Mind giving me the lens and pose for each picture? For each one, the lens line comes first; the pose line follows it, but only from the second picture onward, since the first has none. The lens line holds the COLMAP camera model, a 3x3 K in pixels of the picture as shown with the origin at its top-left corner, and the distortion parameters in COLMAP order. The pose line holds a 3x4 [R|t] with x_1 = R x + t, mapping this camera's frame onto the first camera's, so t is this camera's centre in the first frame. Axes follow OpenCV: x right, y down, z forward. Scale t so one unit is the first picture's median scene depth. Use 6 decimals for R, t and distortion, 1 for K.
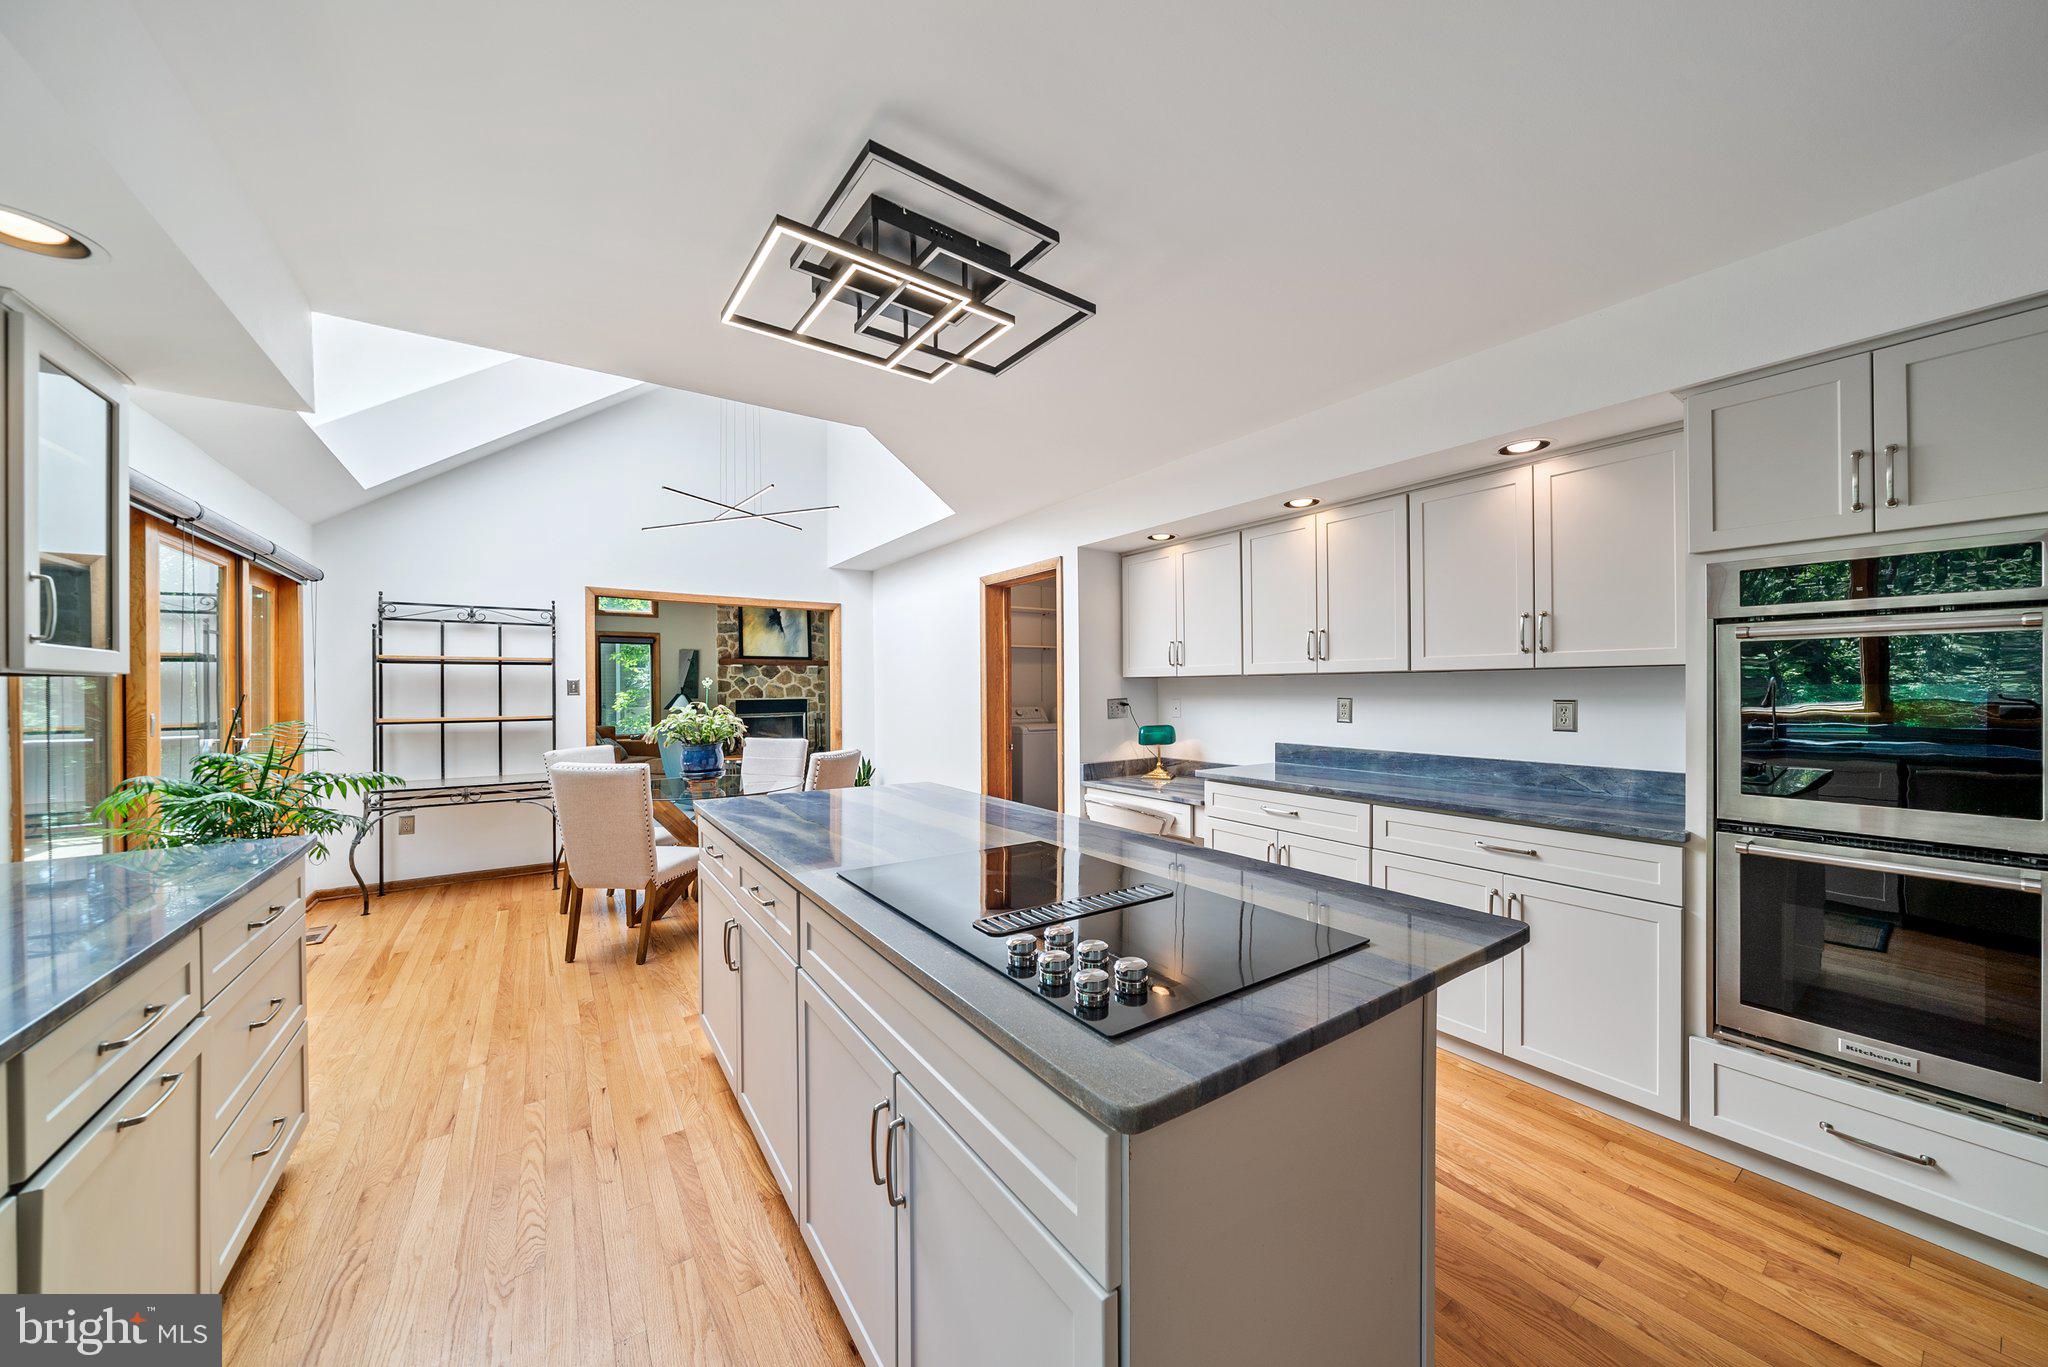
lens RADIAL K [[700.7, 0, 1034.4], [0, 700.7, 690.2], [0, 0, 1]] dist [-0.005359, -0.000009]
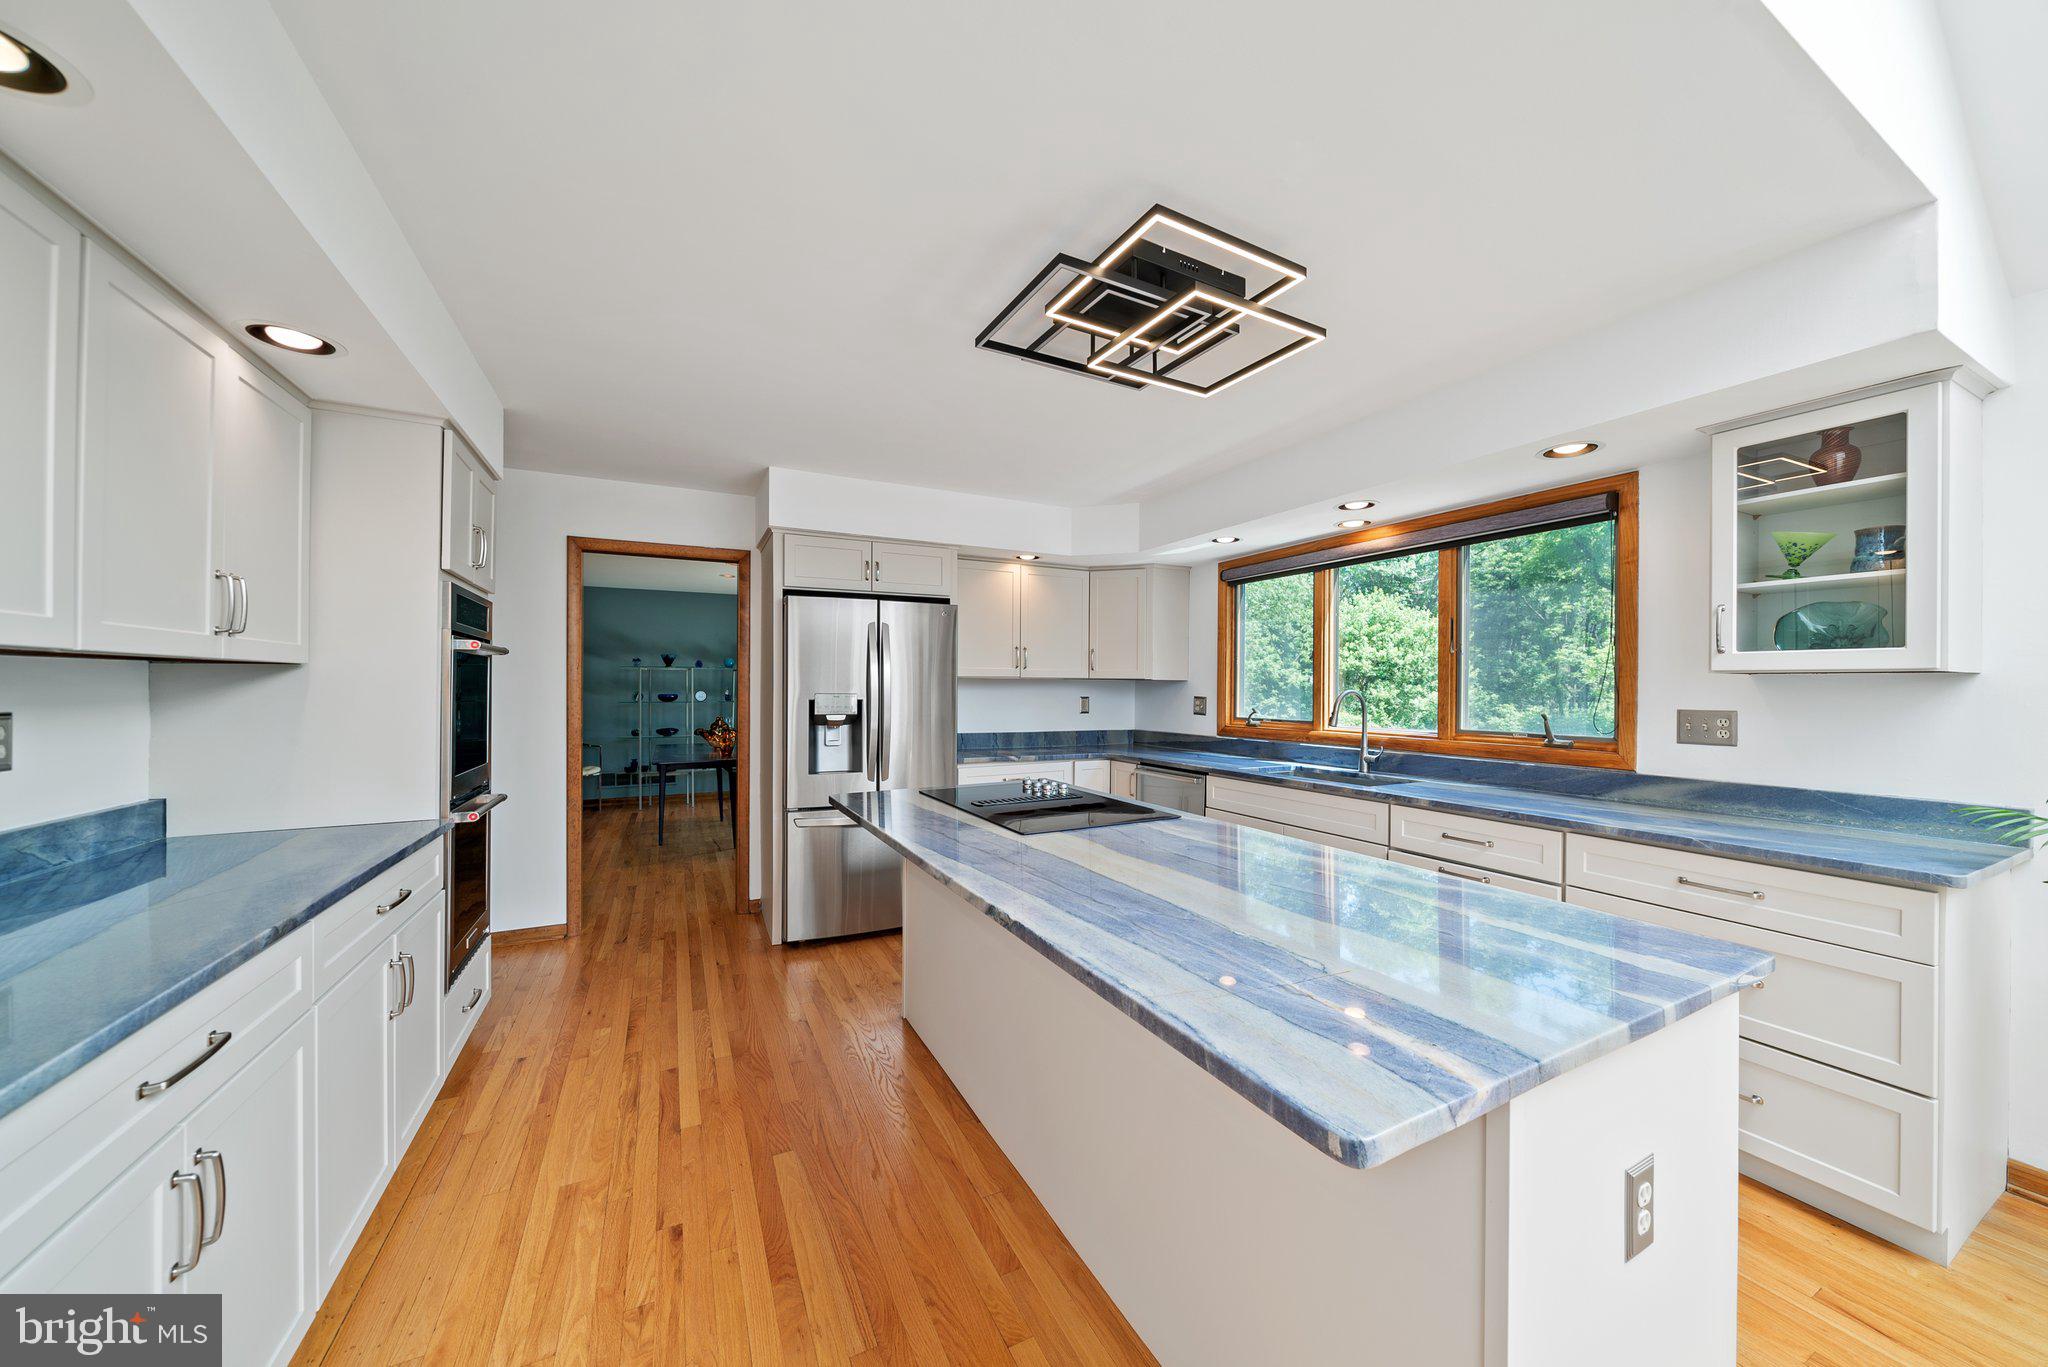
lens RADIAL K [[711.7, 0, 1032.1], [0, 711.7, 683.4], [0, 0, 1]] dist [-0.000904, -0.000107]
pose [[-0.990858, 0.004308, 0.134840, -0.056935], [0.004444, 0.999990, 0.000704, -0.003296], [-0.134836, 0.001297, -0.990867, 0.823620]]
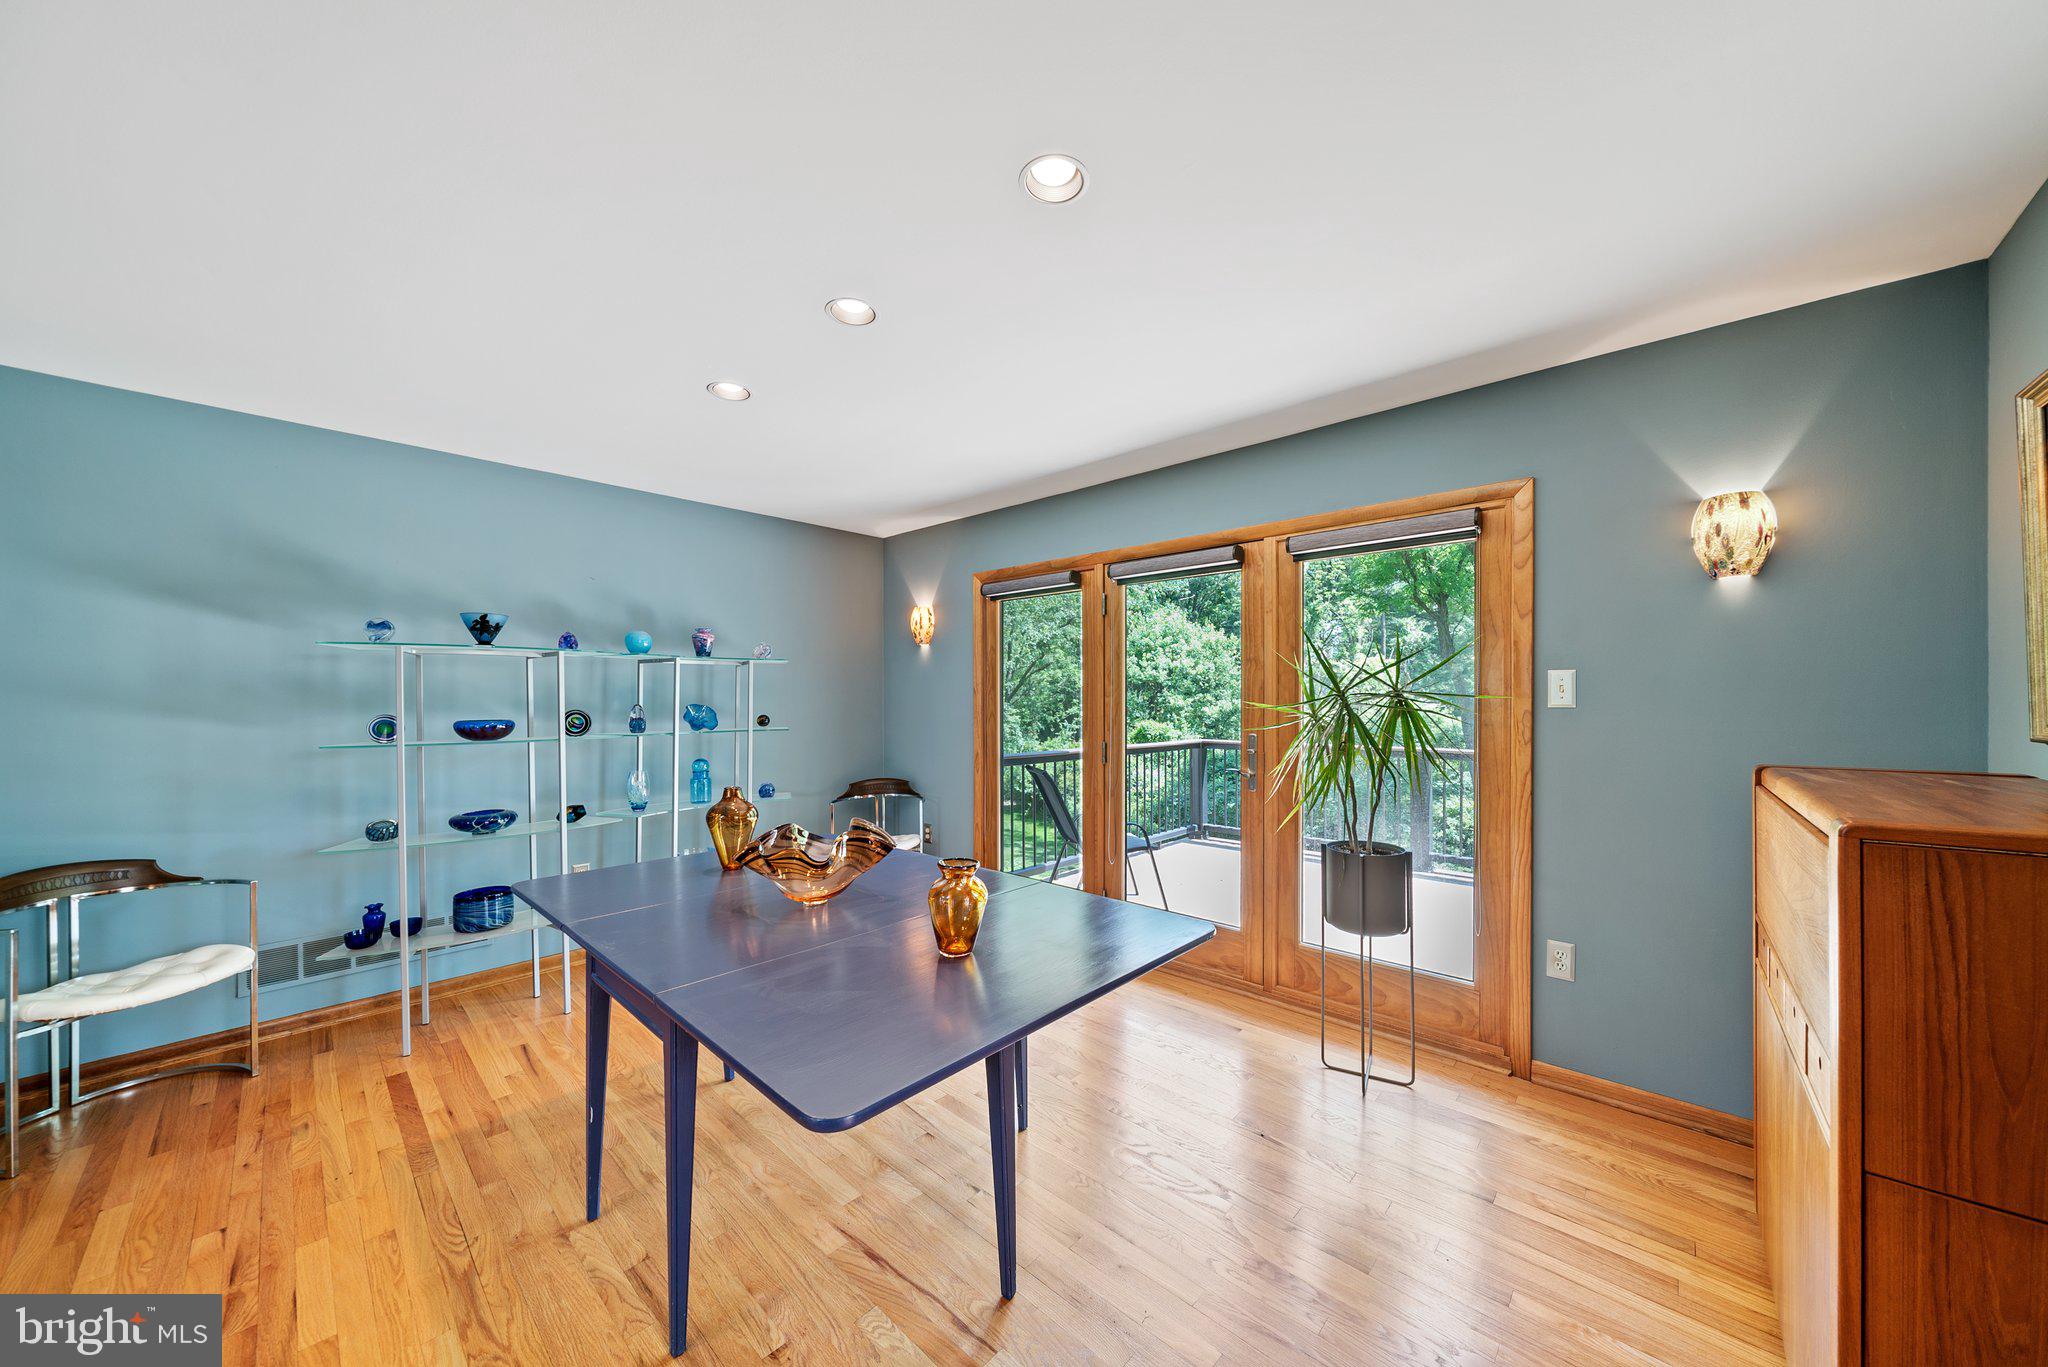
lens RADIAL K [[700.7, 0, 1034.4], [0, 700.7, 690.2], [0, 0, 1]] dist [-0.005359, -0.000009]
pose [[-0.976165, 0.009894, -0.216805, 0.666966], [0.010728, 0.999939, -0.002670, -0.000670], [0.216766, -0.004932, -0.976211, 0.000991]]
